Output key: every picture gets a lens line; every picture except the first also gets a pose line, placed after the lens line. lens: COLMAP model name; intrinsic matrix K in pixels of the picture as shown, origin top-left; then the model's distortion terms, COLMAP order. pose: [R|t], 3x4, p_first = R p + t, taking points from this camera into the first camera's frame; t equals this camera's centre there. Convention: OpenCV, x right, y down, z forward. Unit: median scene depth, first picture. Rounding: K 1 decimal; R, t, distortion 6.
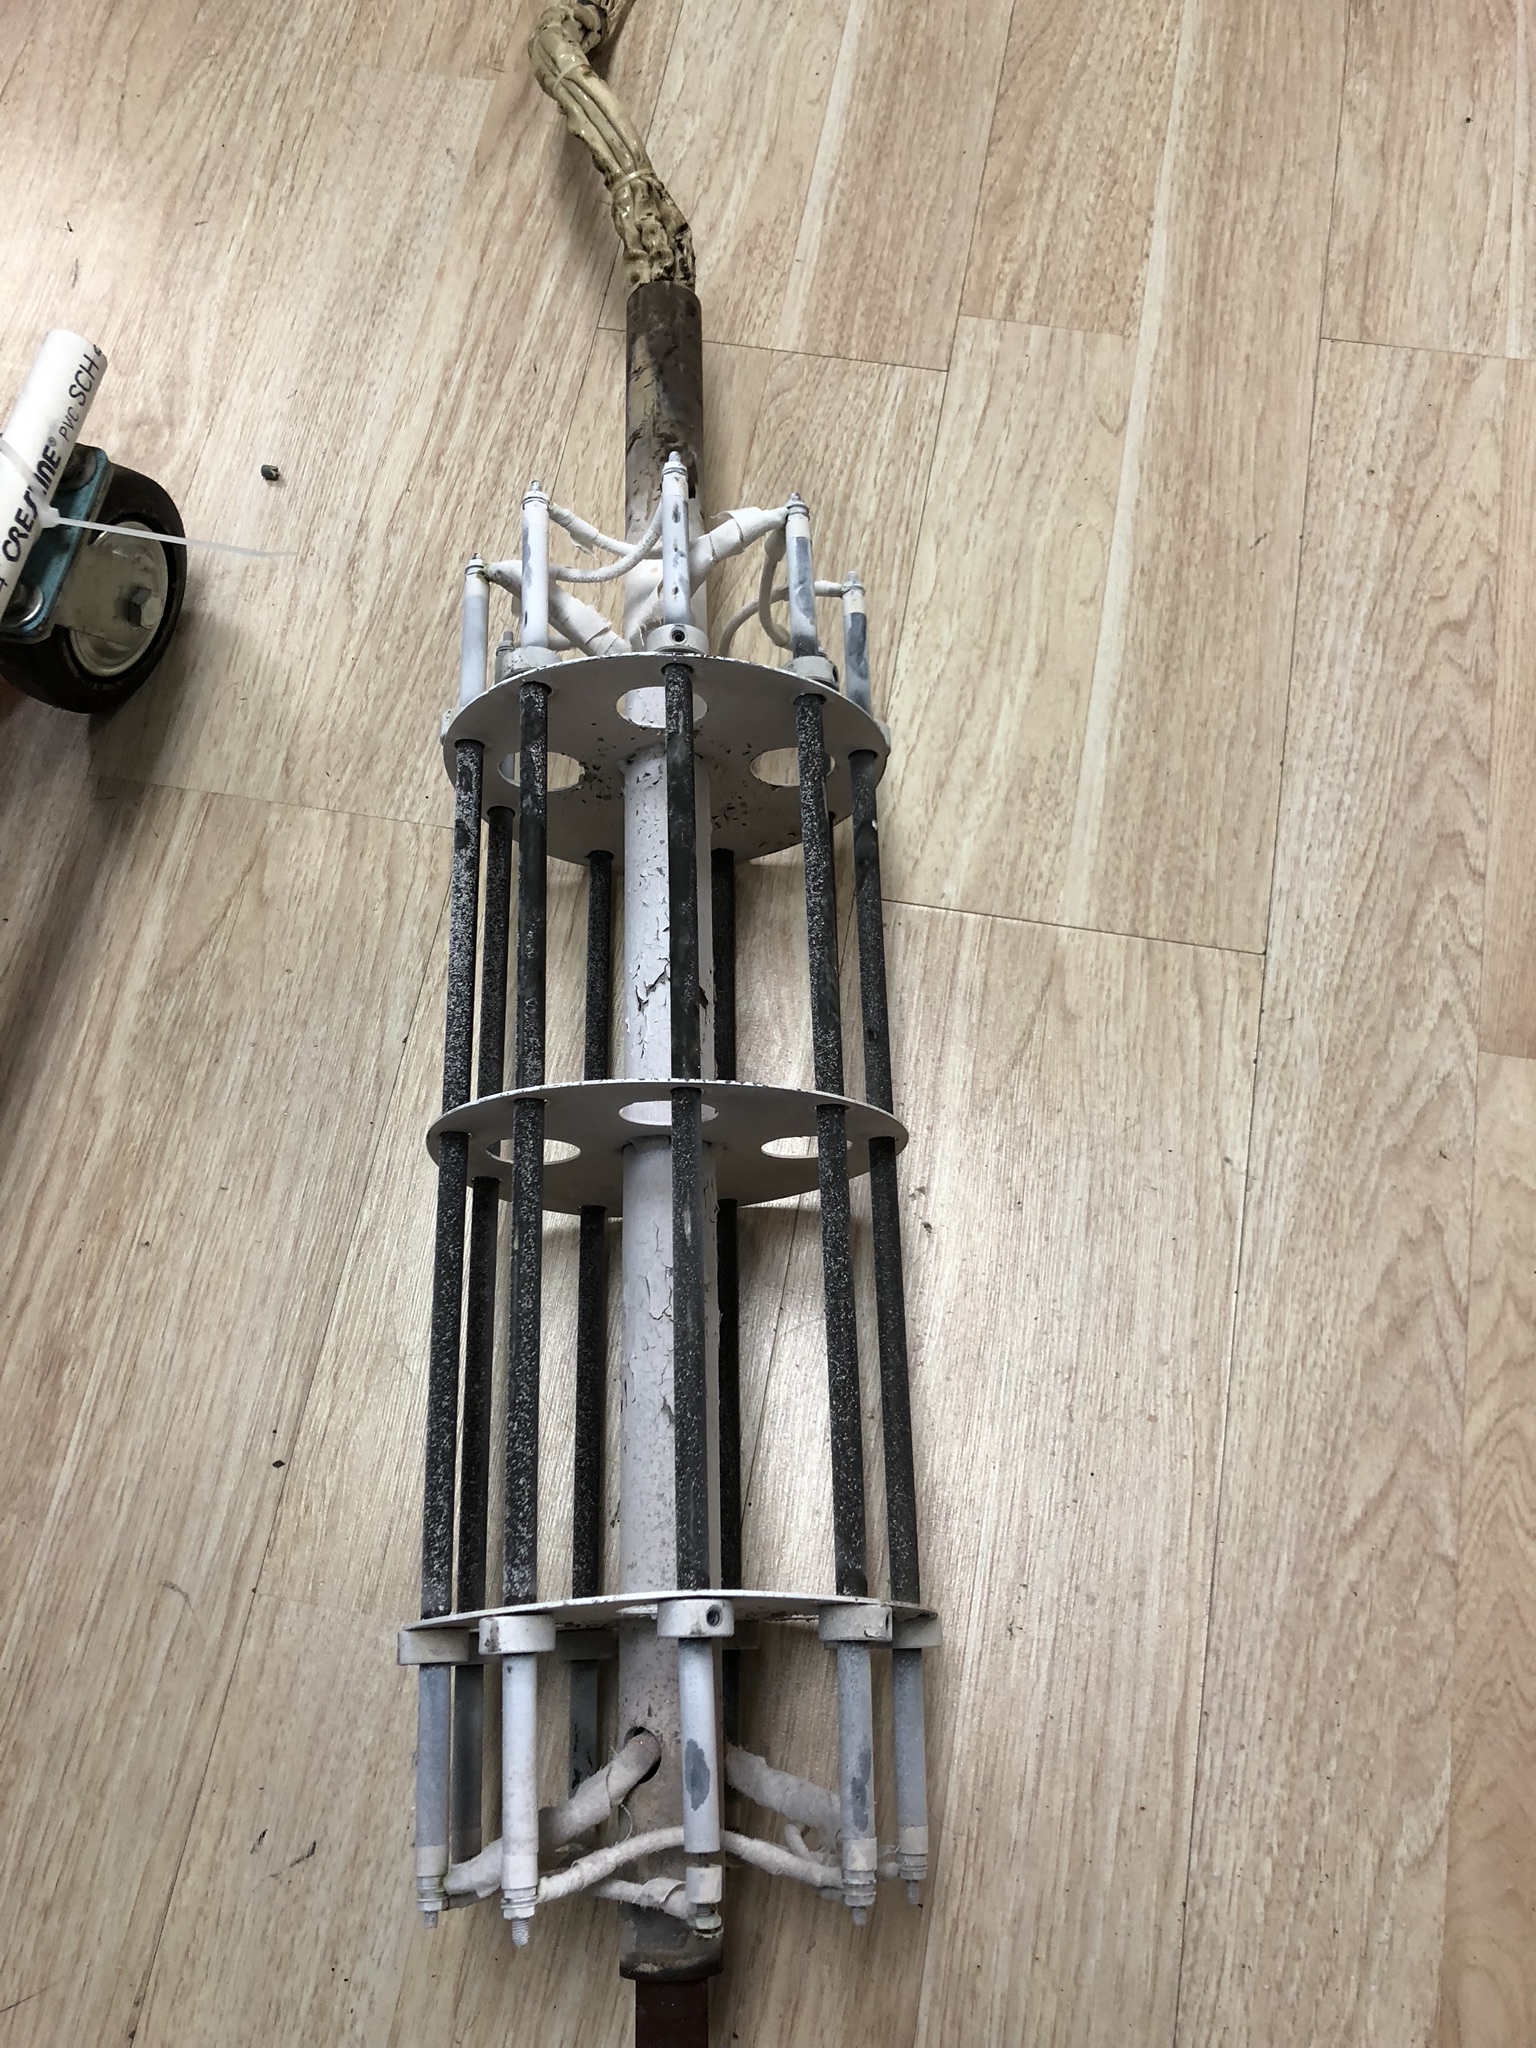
lens RADIAL K [[1725.2, 0, 763.0], [0, 1725.2, 1036.2], [0, 0, 1]] dist [0.049584, -0.004963]
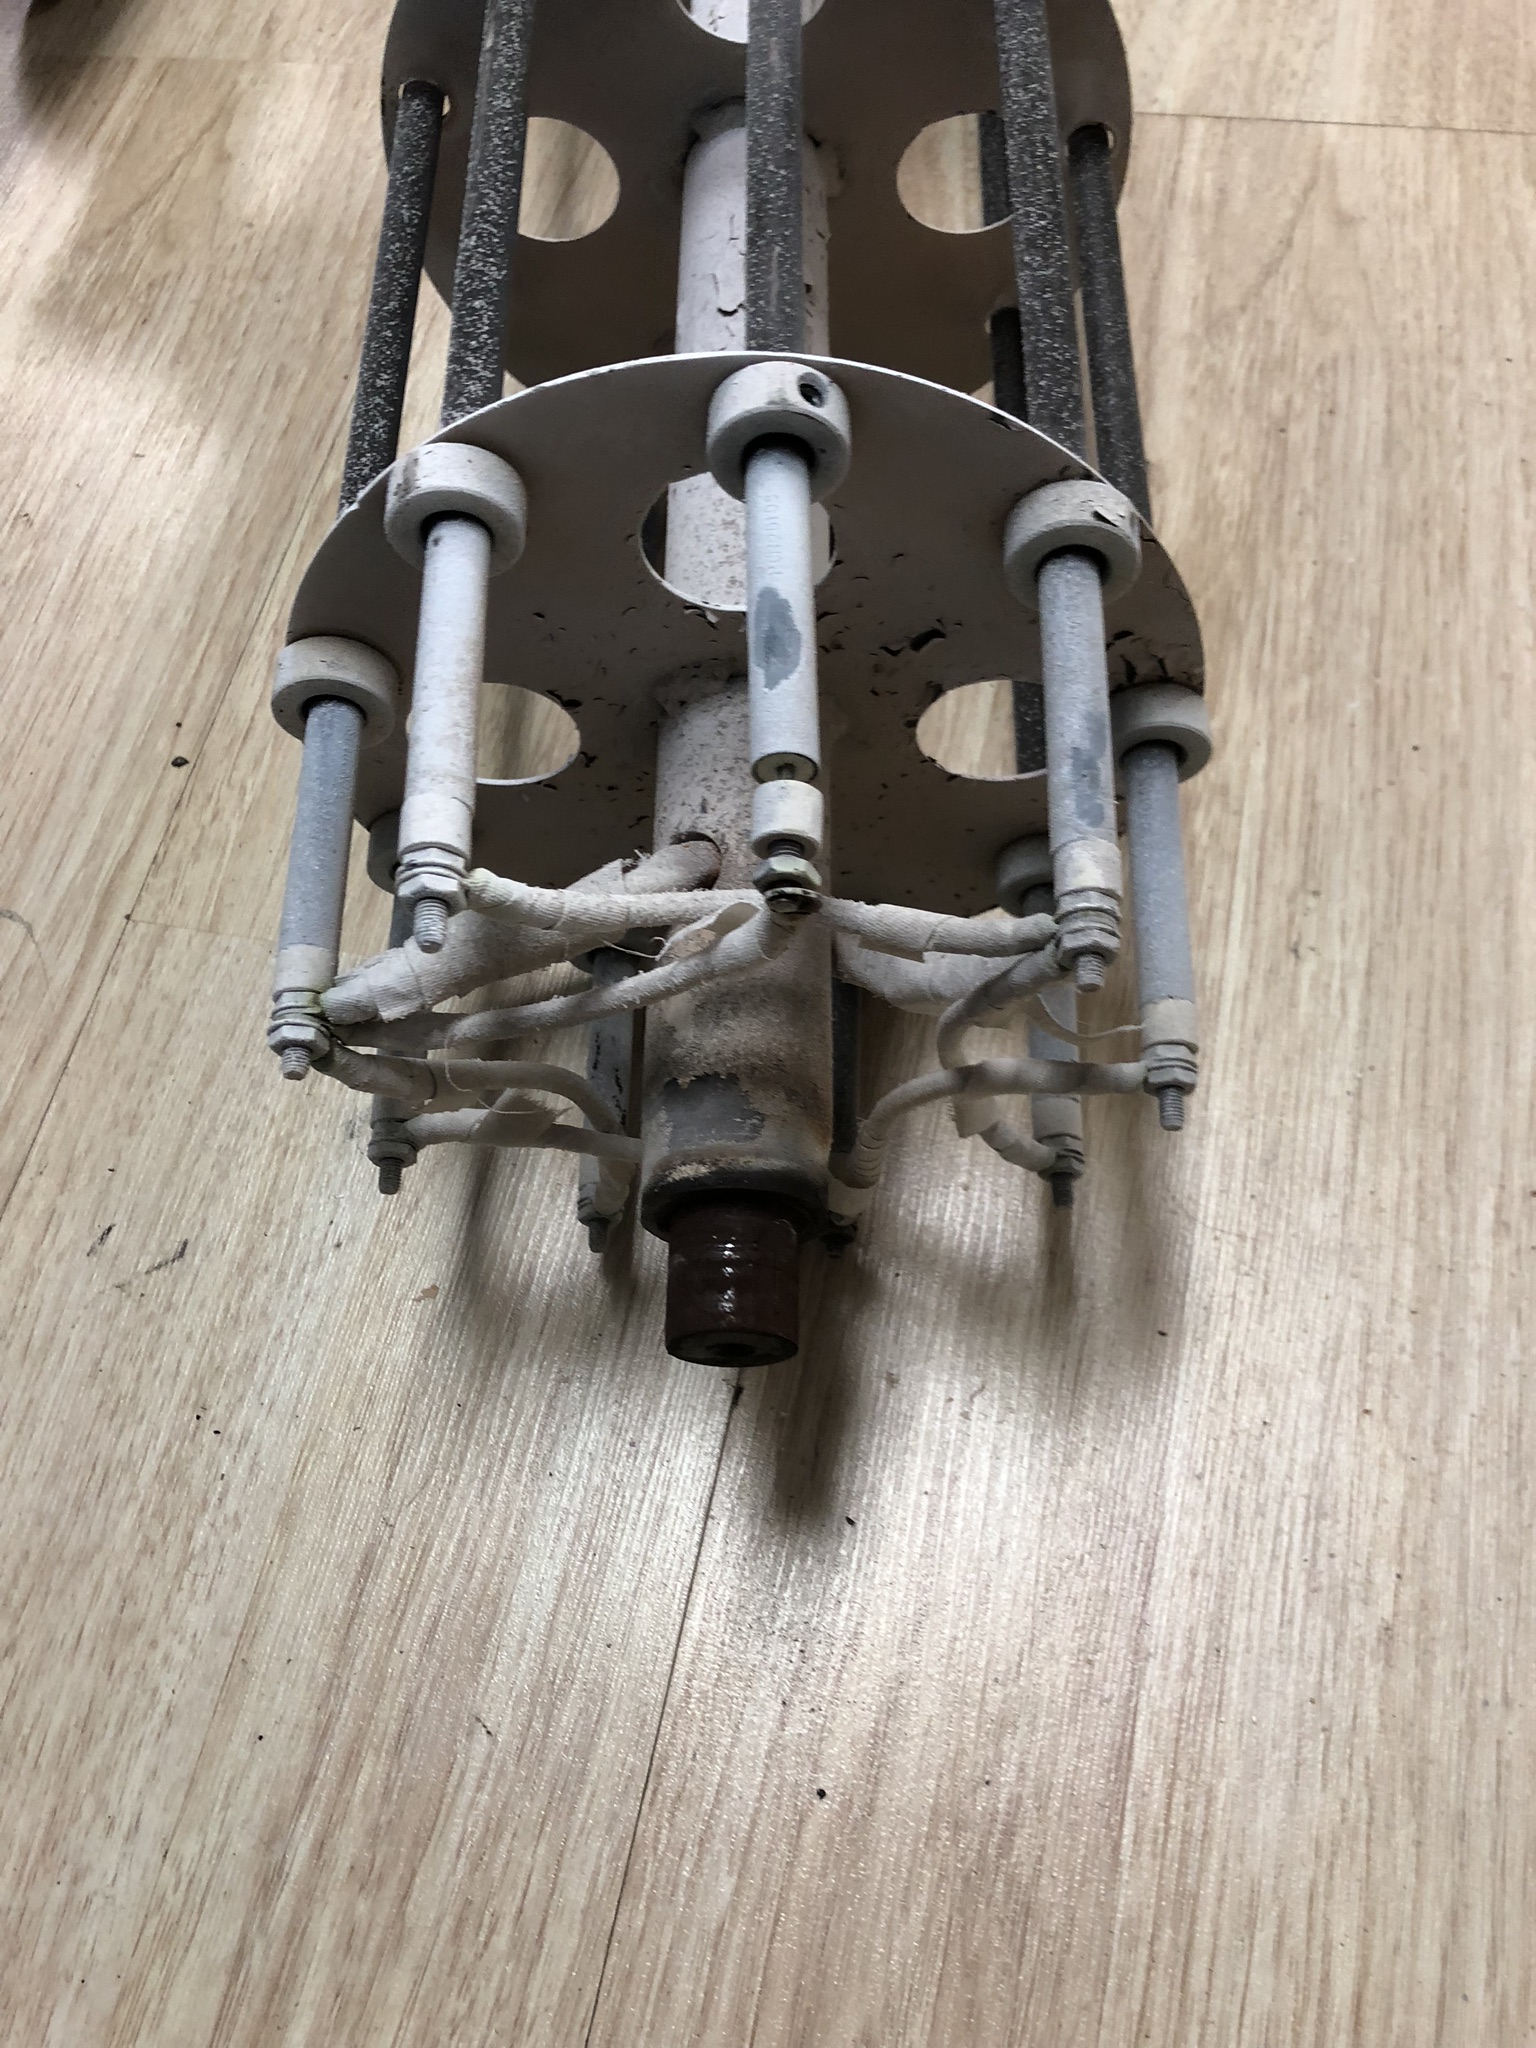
lens RADIAL K [[1725.2, 0, 771.8], [0, 1725.2, 1016.4], [0, 0, 1]] dist [0.049584, -0.004963]
pose [[0.997727, 0.003644, -0.067281, -0.003188], [-0.011652, 0.992824, -0.119014, 0.429923], [0.066365, 0.119527, 0.990610, 0.363710]]
